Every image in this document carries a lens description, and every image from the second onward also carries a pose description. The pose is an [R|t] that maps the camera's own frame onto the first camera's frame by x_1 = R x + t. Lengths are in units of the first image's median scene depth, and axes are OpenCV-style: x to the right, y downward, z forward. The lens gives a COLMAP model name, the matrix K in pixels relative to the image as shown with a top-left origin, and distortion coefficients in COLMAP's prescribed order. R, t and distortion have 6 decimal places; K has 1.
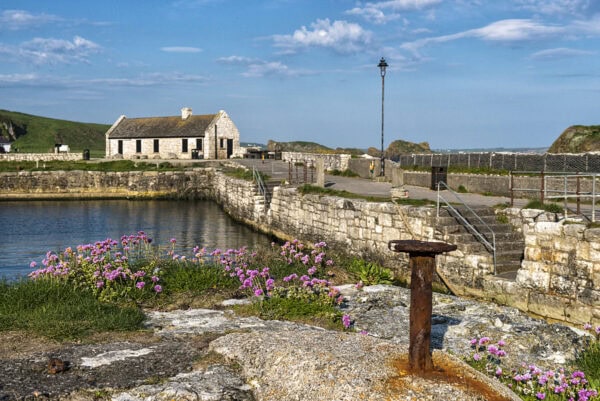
lens RADIAL K [[808.0, 0, 300.4], [0, 808.0, 200.0], [0, 0, 1]] dist [0.019513, 0.000000]
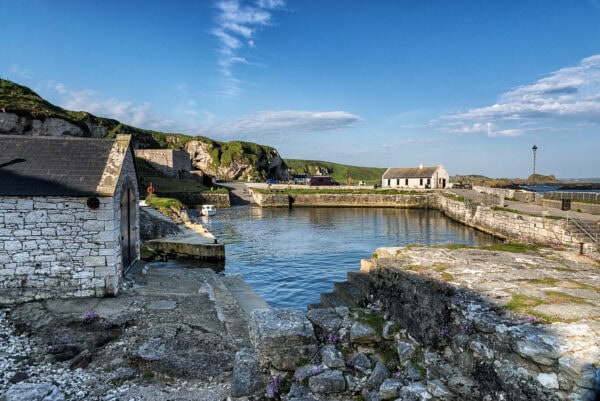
lens RADIAL K [[404.6, 0, 298.4], [0, 404.6, 200.5], [0, 0, 1]] dist [-0.006851, -0.003529]
pose [[0.917785, 0.018121, -0.396663, -0.022363], [-0.022358, 0.999732, -0.006058, -0.007281], [0.396447, 0.014428, 0.917944, -0.101201]]
